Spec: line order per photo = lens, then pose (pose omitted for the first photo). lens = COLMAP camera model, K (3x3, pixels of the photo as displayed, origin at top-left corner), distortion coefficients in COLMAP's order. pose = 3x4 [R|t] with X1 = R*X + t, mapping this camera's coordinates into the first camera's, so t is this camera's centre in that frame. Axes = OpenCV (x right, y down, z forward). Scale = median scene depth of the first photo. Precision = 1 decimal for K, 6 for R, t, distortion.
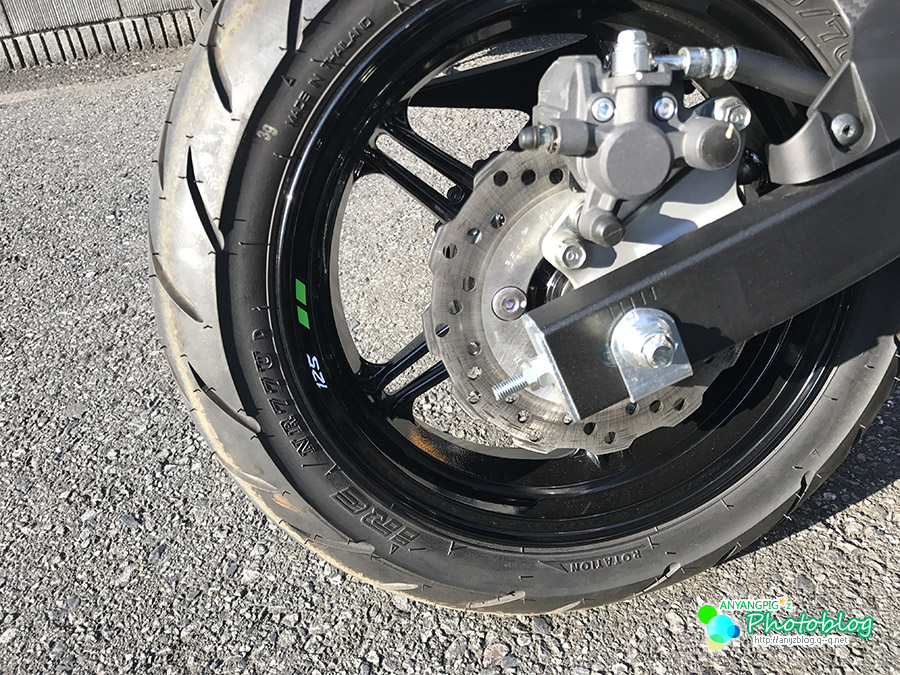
lens RADIAL K [[729.5, 0, 450.0], [0, 729.5, 337.5], [0, 0, 1]] dist [0.006924, -0.000786]
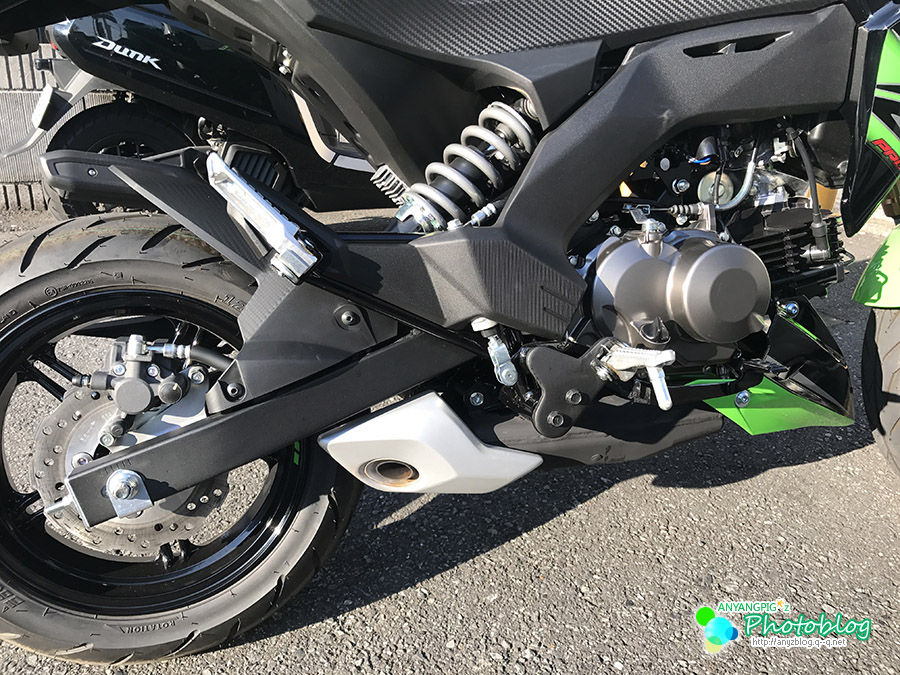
lens RADIAL K [[725.2, 0, 450.0], [0, 725.2, 337.5], [0, 0, 1]] dist [0.000818, -0.010932]
pose [[0.985296, 0.095602, 0.141604, 0.601360], [-0.063794, 0.974710, -0.214173, -0.017730], [-0.158498, 0.201990, 0.966477, -0.818238]]
